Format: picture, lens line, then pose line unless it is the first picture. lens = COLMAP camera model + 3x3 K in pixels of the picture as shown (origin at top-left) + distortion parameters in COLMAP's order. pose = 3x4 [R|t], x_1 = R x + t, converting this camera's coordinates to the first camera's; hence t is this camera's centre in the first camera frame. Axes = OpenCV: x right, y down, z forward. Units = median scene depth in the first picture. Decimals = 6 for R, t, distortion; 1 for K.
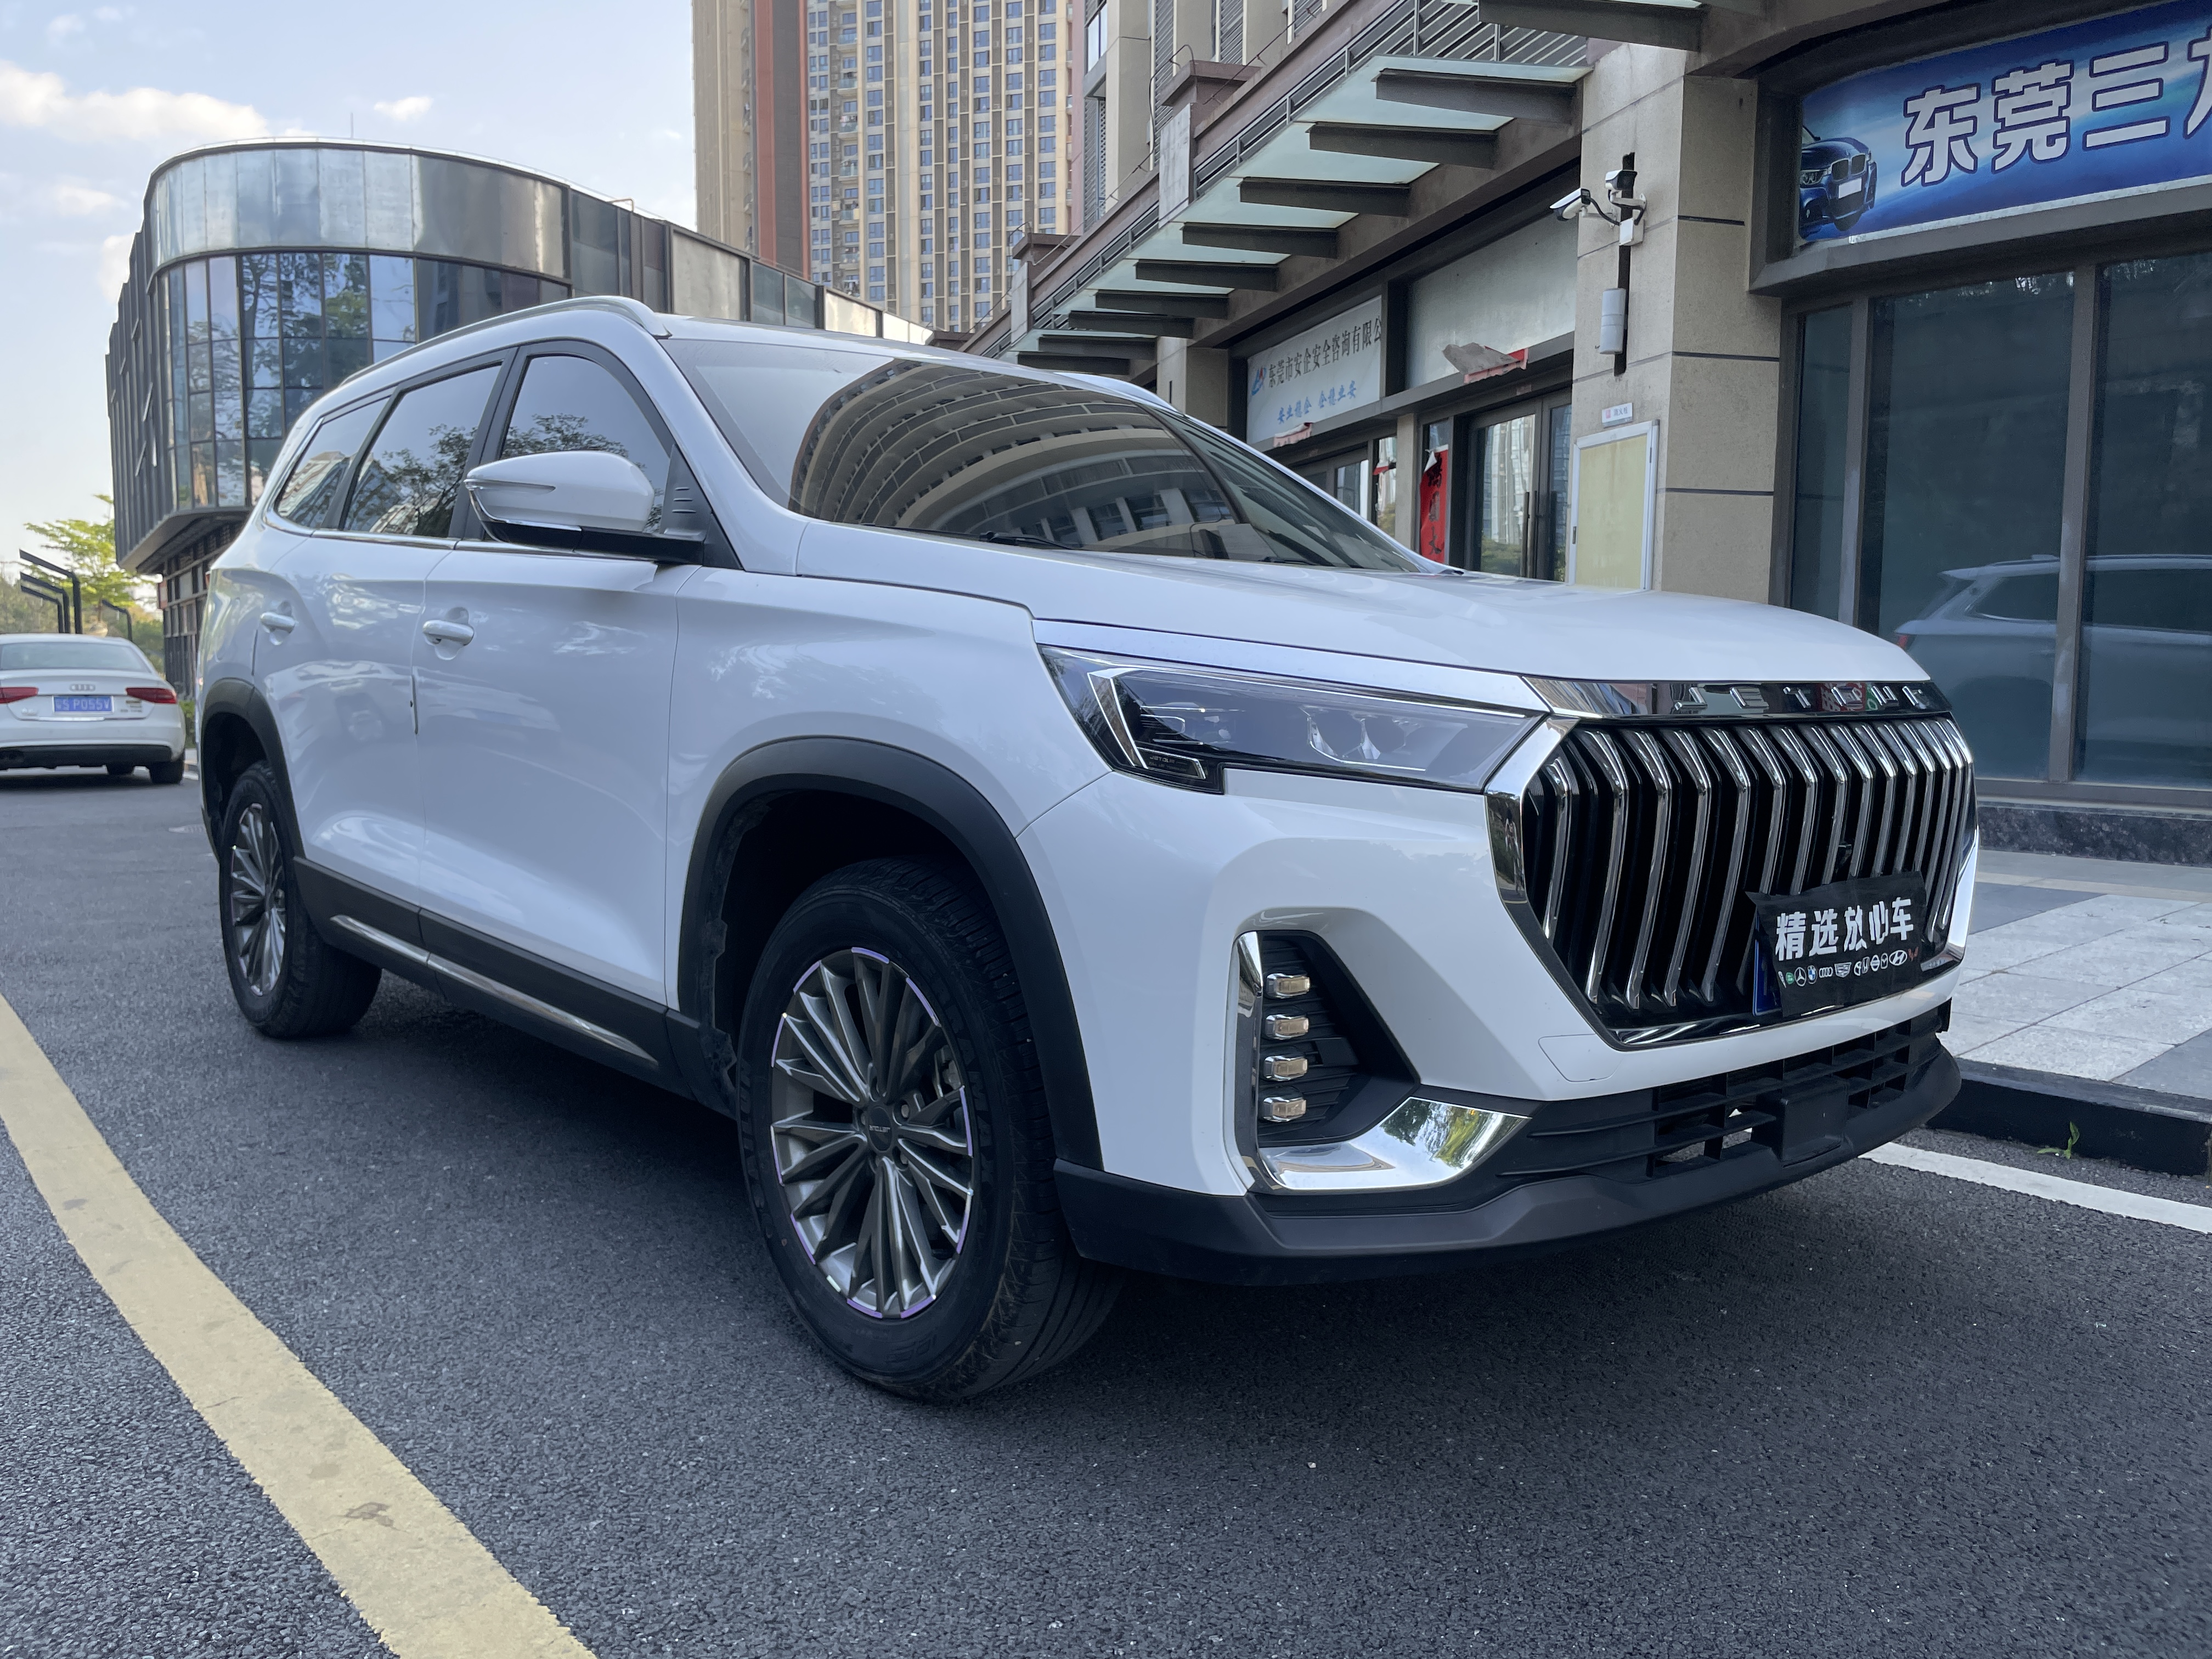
lens RADIAL K [[1644.0, 0, 1097.3], [0, 1644.0, 846.6], [0, 0, 1]] dist [0.064236, -0.094326]
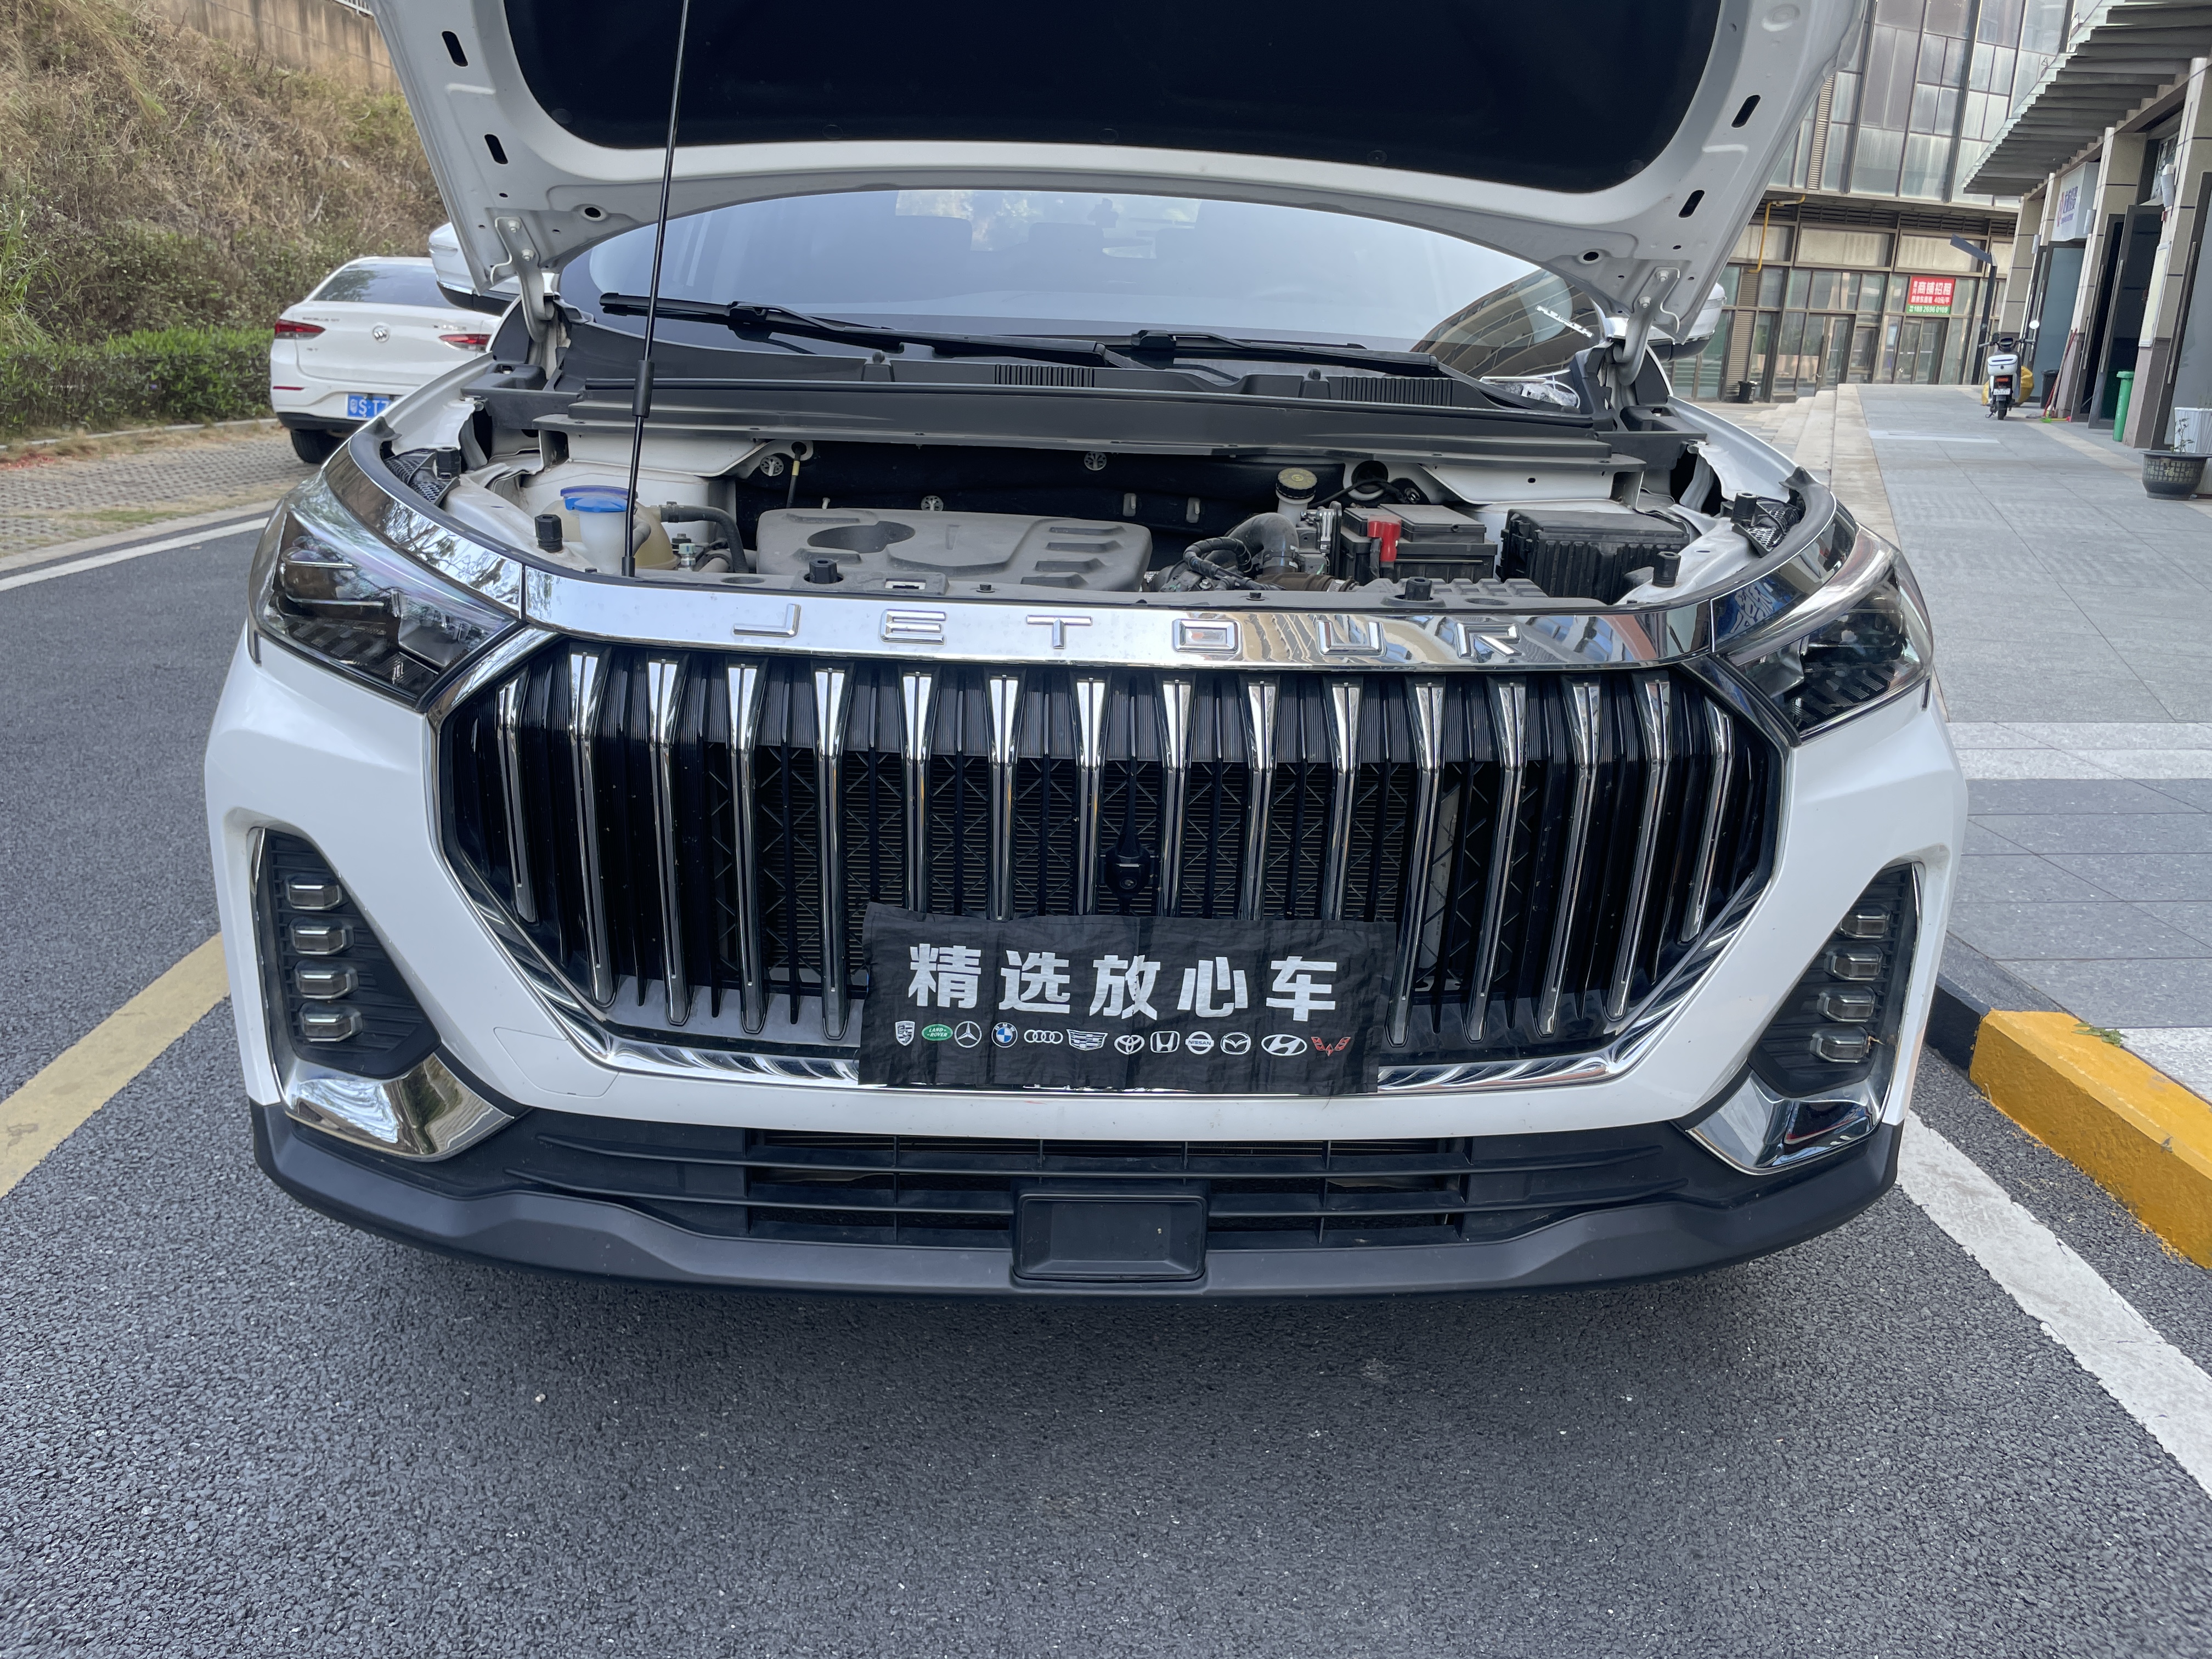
lens RADIAL K [[1644.0, 0, 1113.0], [0, 1644.0, 826.1], [0, 0, 1]] dist [0.064236, -0.094326]
pose [[0.788460, 0.200709, -0.581418, 0.778838], [-0.094716, 0.973607, 0.207651, -0.141514], [0.607750, -0.108655, 0.786660, 0.461135]]
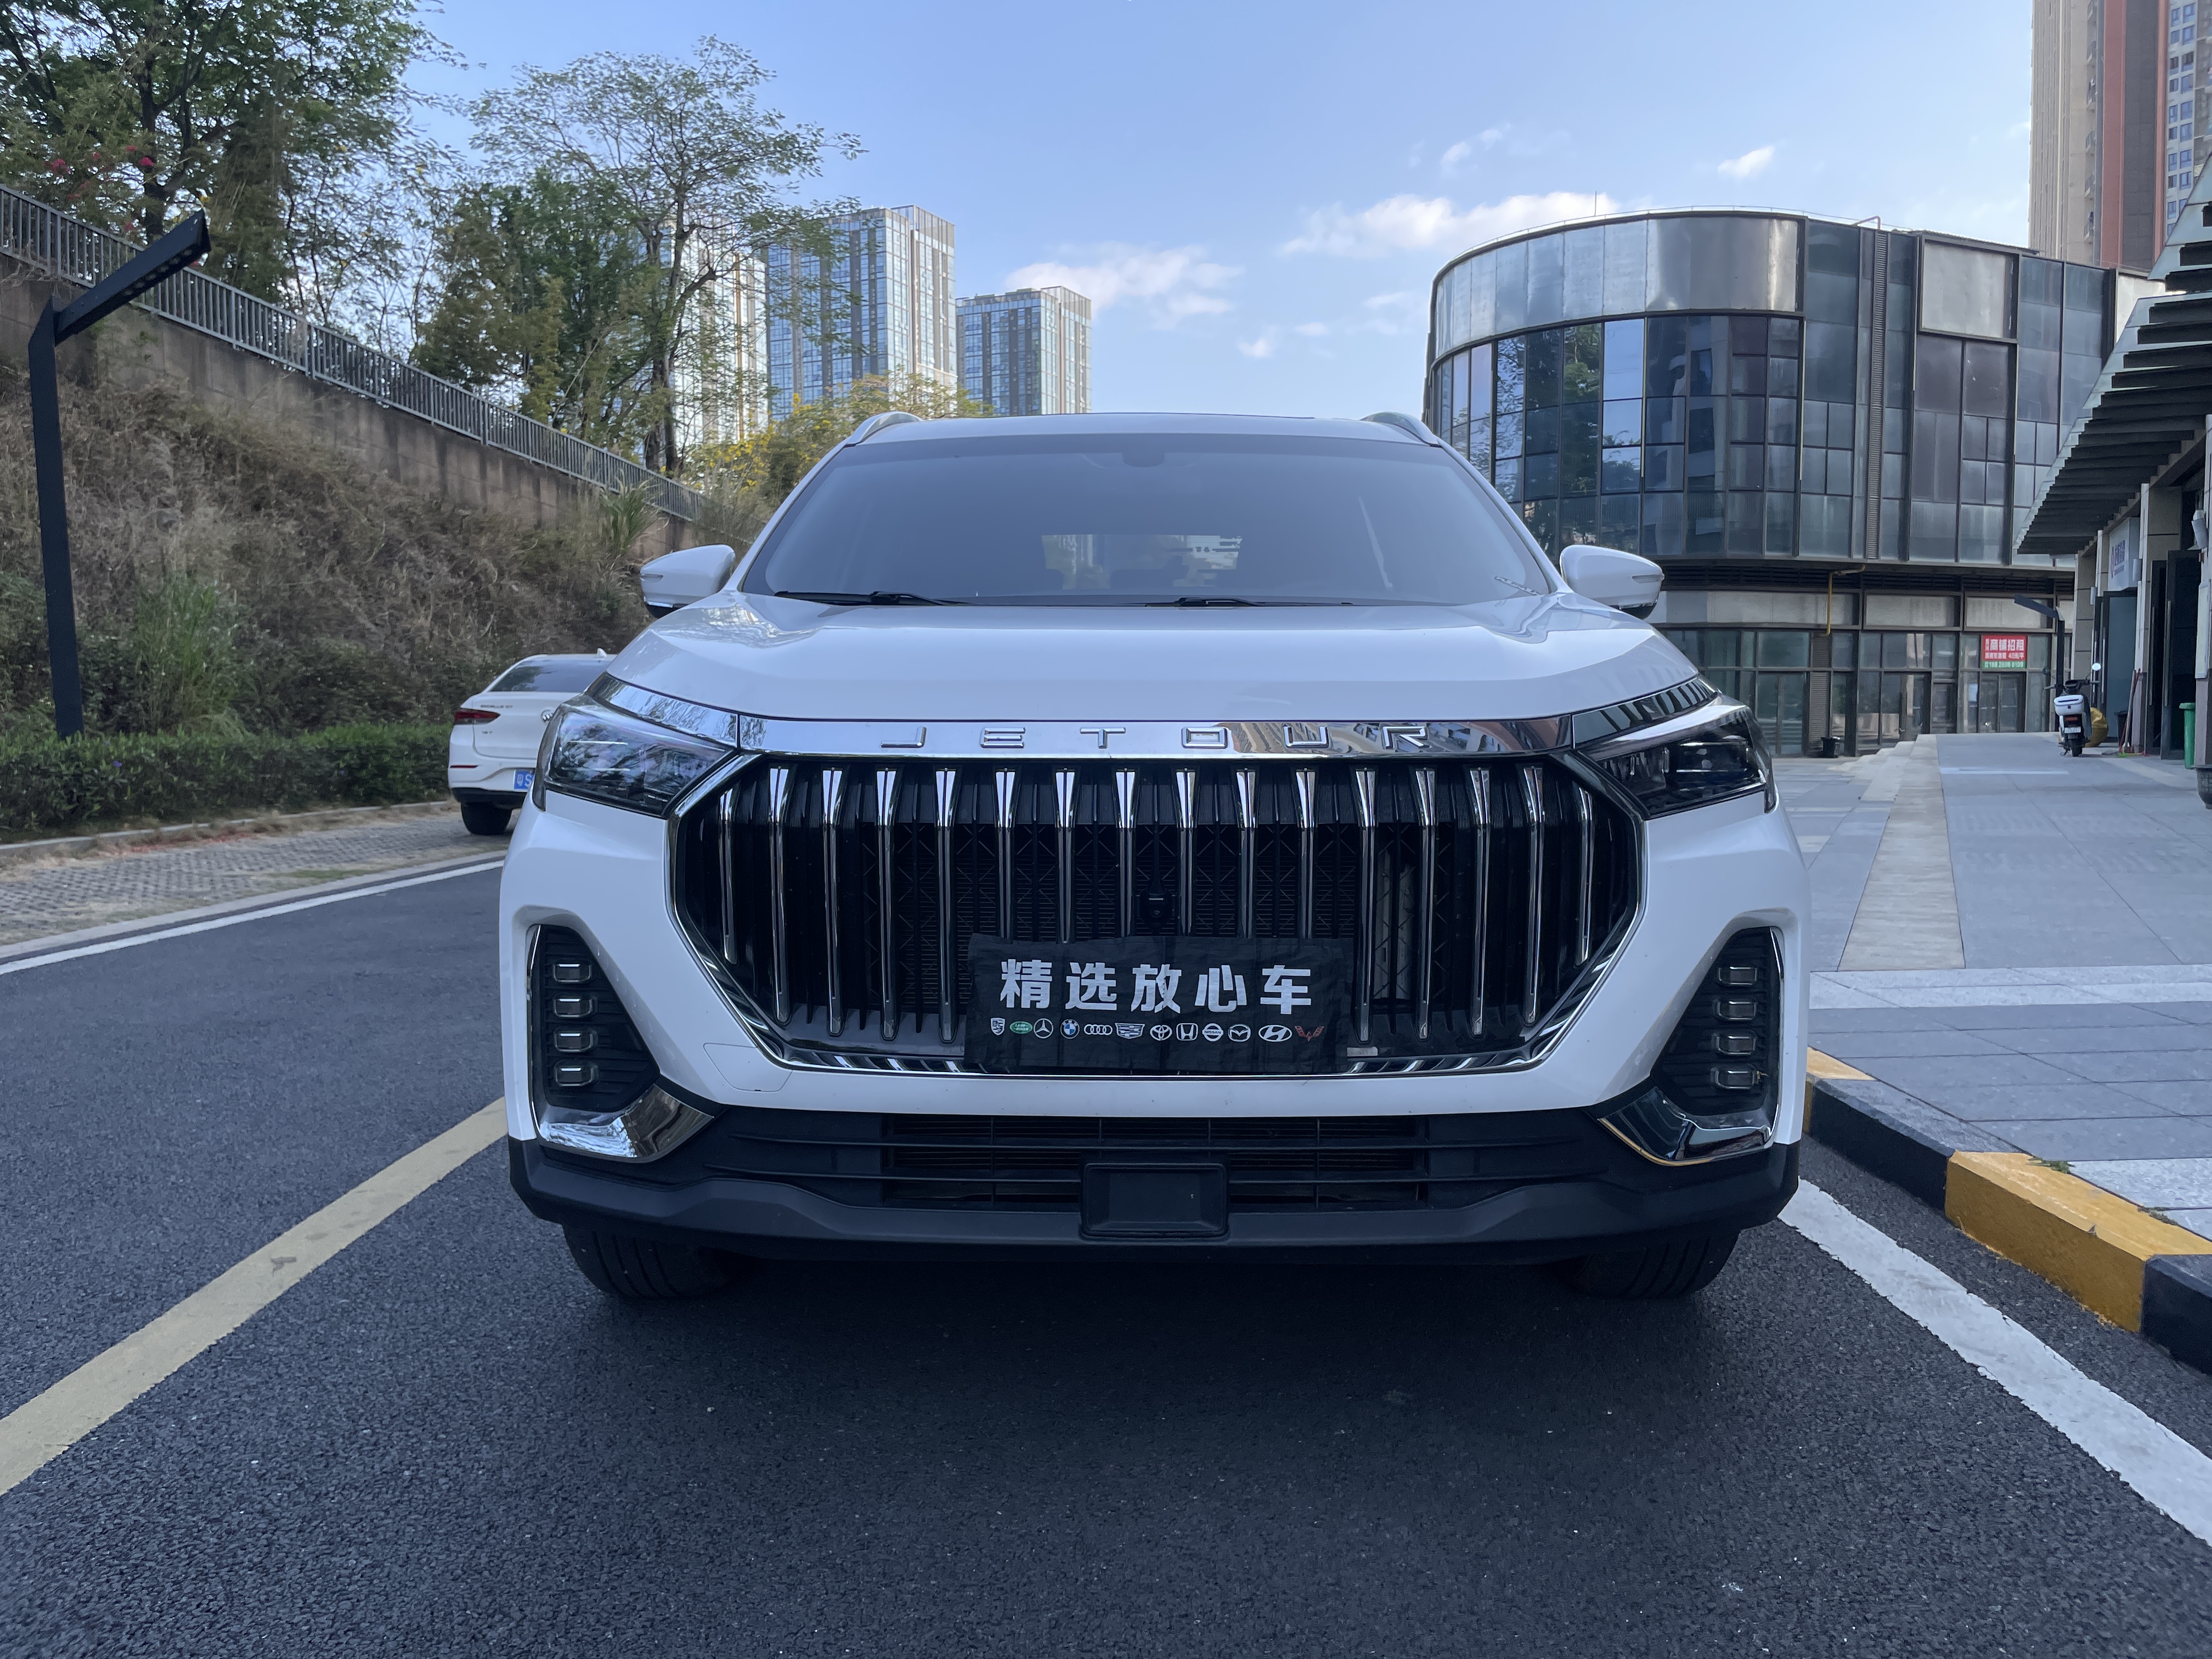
lens RADIAL K [[1644.0, 0, 1125.1], [0, 1644.0, 834.0], [0, 0, 1]] dist [0.064236, -0.094326]
pose [[0.755585, 0.042172, -0.653691, 0.980383], [-0.062383, 0.998022, -0.007721, -0.026617], [0.652073, 0.046613, 0.756722, 0.280628]]
